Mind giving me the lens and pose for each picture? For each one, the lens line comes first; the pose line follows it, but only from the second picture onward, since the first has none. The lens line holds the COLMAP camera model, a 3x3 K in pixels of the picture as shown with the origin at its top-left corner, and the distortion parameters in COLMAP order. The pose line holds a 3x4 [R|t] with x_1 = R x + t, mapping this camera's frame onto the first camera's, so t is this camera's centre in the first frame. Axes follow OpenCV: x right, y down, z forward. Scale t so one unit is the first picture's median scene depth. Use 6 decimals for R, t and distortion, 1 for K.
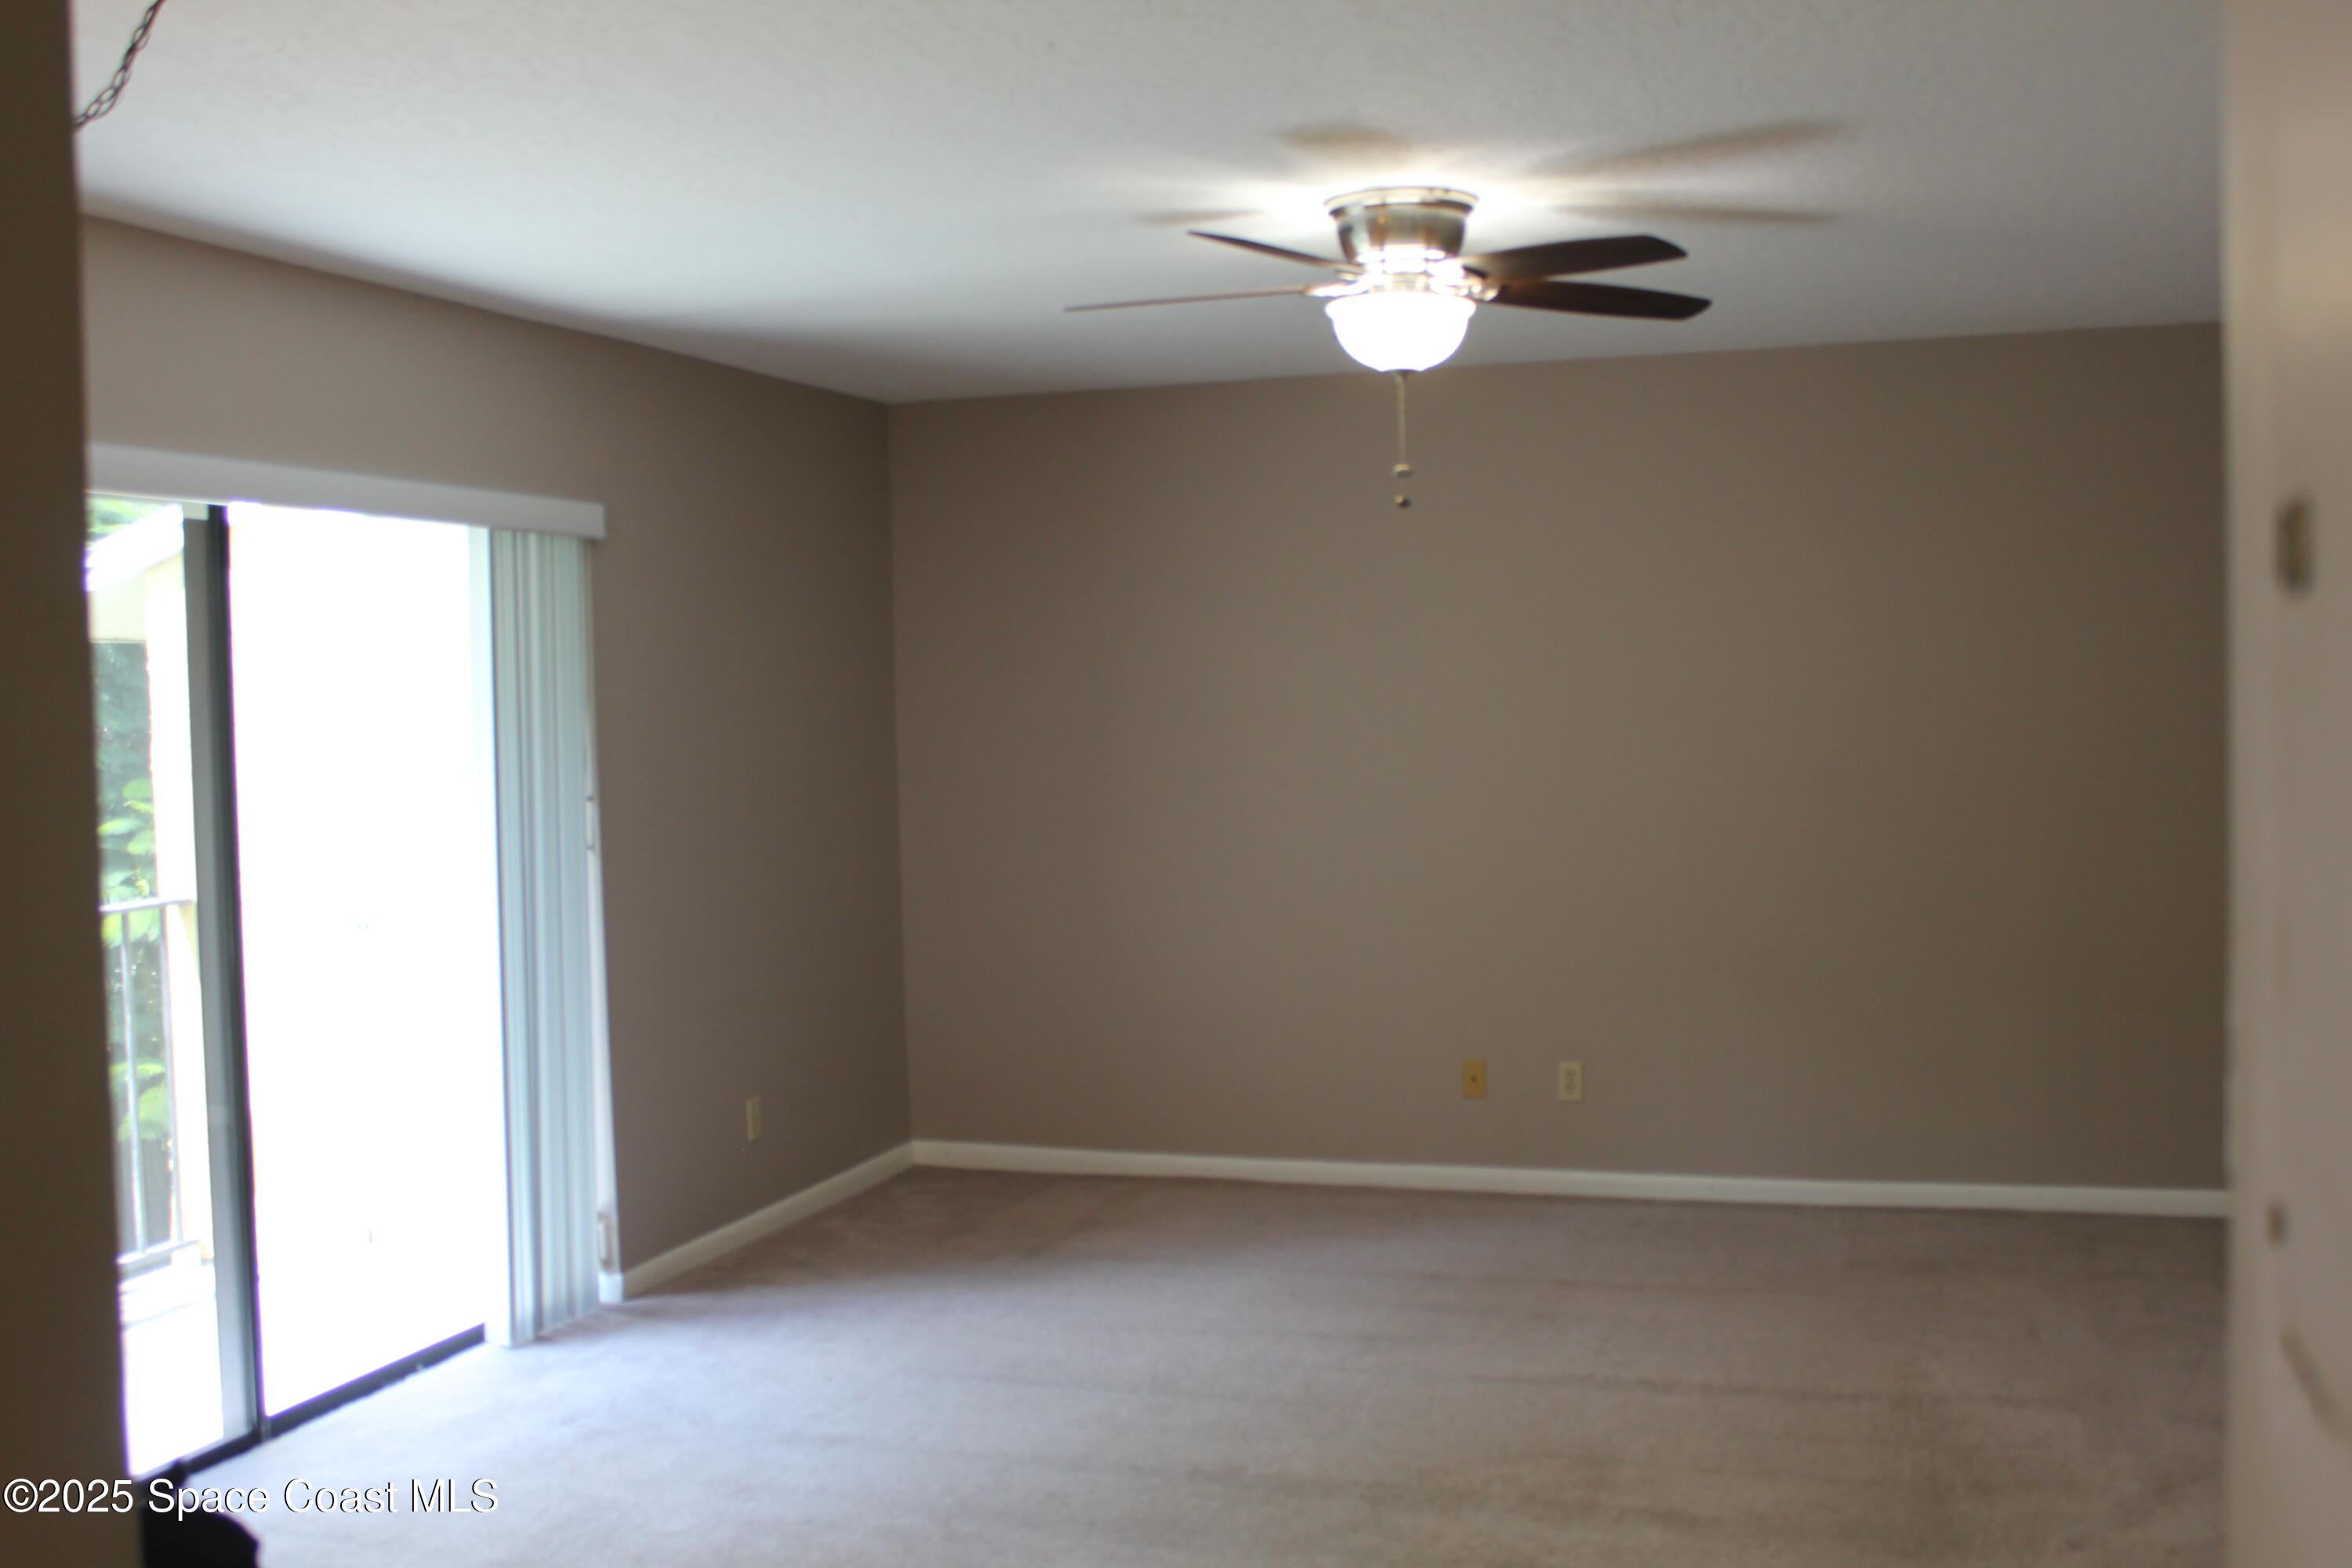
lens RADIAL K [[2364.9, 0, 1161.4], [0, 2364.9, 805.5], [0, 0, 1]] dist [-0.108224, 0.113164]
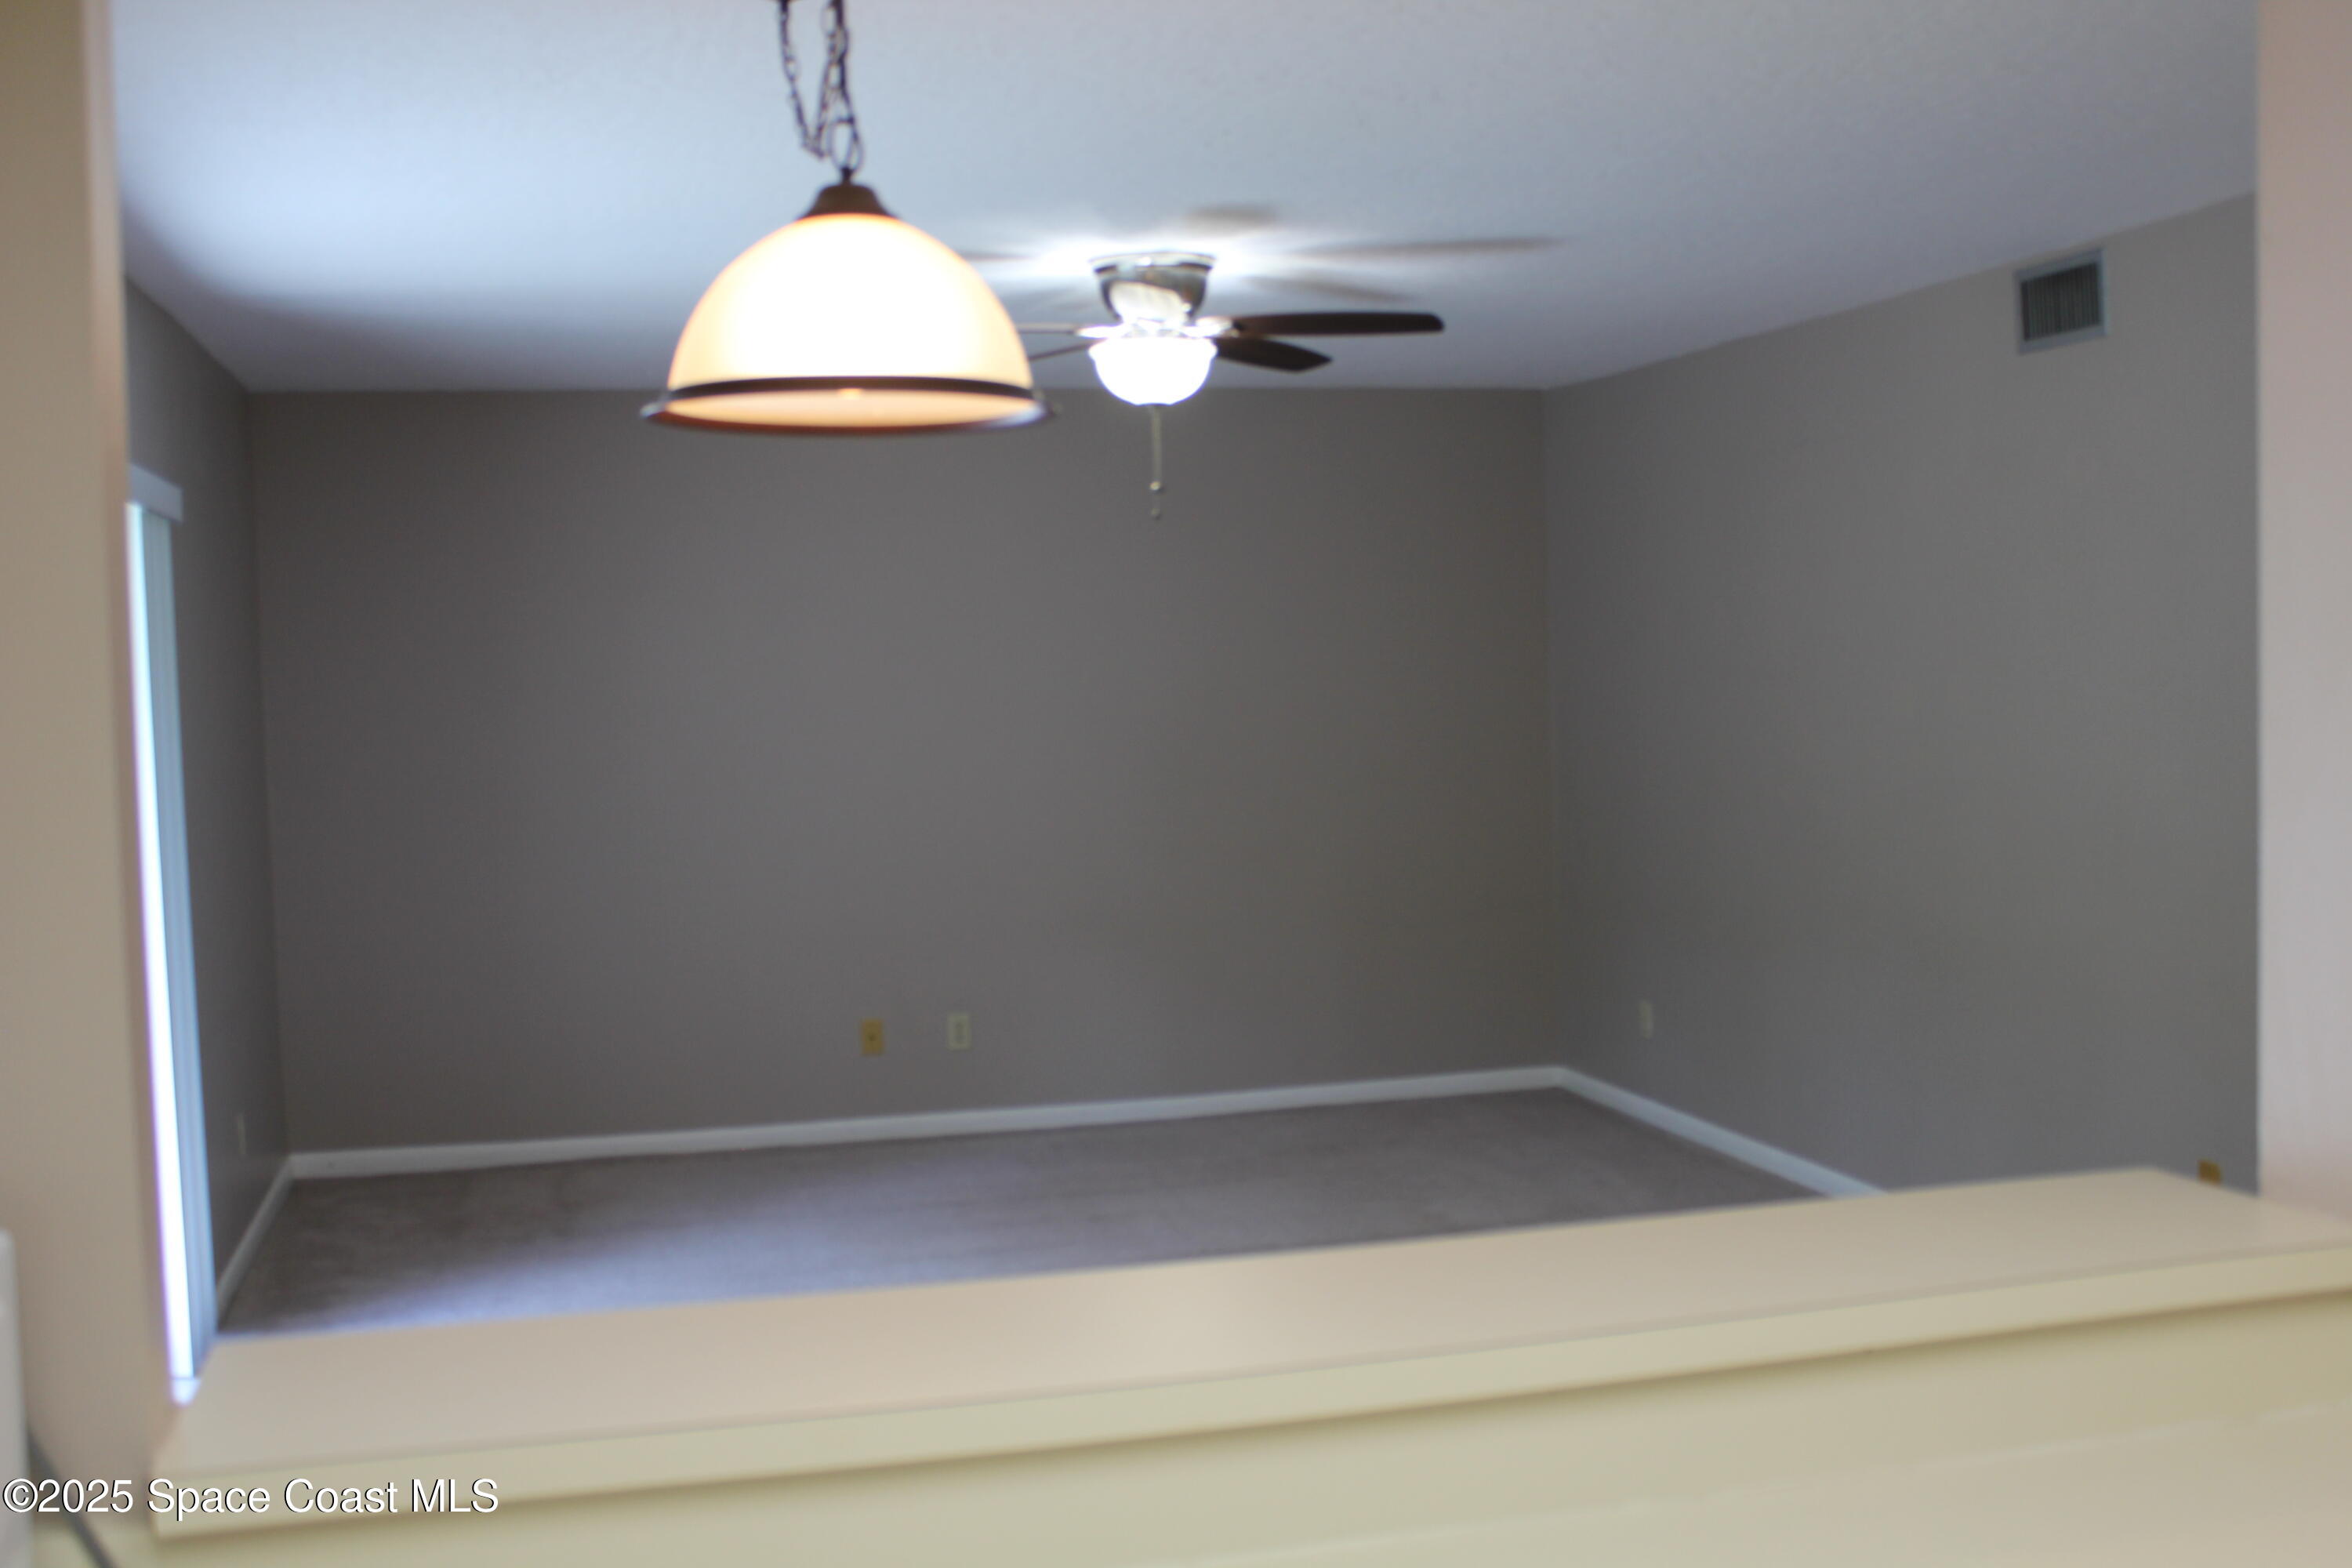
lens RADIAL K [[2364.9, 0, 1161.4], [0, 2364.9, 805.5], [0, 0, 1]] dist [-0.108224, 0.113164]
pose [[0.832002, -0.029247, 0.554002, -0.492299], [0.032827, 0.999455, 0.003464, 0.011480], [-0.553801, 0.015304, 0.832508, 0.010871]]
